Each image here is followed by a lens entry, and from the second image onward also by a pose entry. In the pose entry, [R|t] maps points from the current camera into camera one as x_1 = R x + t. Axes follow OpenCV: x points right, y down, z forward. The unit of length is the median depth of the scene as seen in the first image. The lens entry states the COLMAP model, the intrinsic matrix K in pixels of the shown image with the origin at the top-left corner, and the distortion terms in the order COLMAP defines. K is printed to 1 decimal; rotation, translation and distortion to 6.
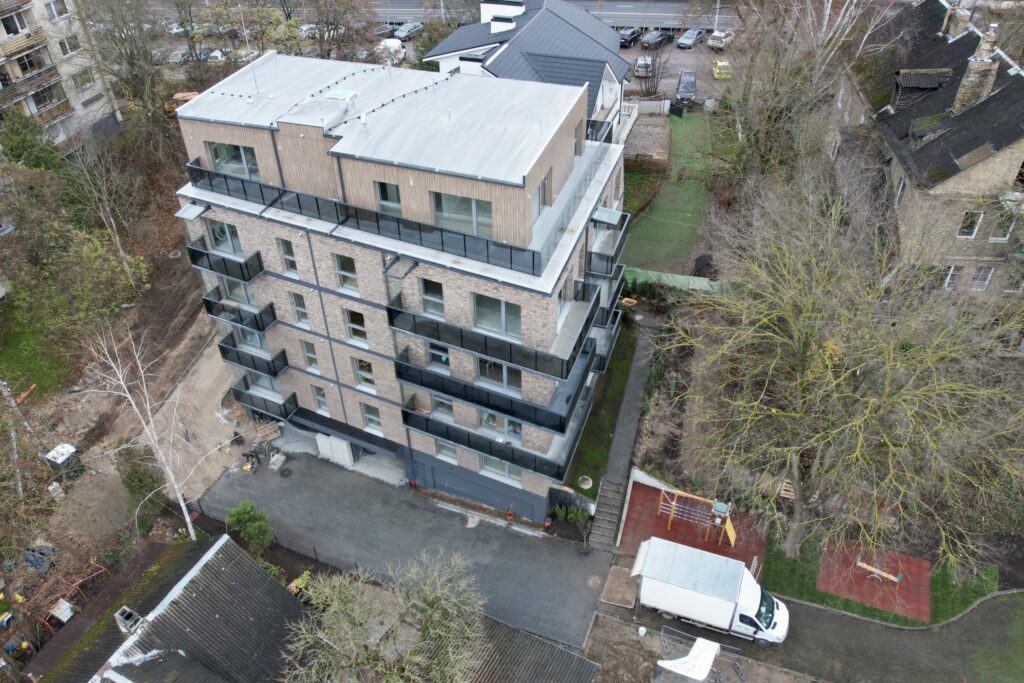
lens RADIAL K [[774.9, 0, 512.0], [0, 774.9, 341.5], [0, 0, 1]] dist [-0.032094, 0.004829]
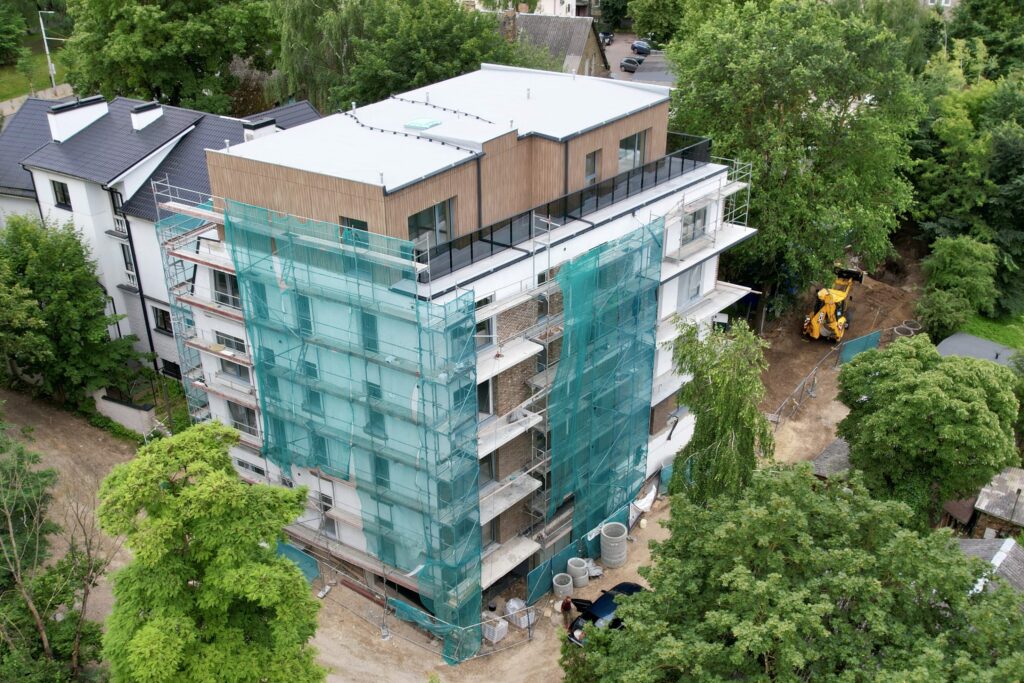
lens RADIAL K [[977.6, 0, 513.9], [0, 977.6, 380.9], [0, 0, 1]] dist [-0.021935, -0.007281]
pose [[0.251158, -0.457322, 0.853098, -1.227475], [0.613117, 0.757158, 0.225386, -0.295499], [-0.749004, 0.466442, 0.470558, 0.590241]]
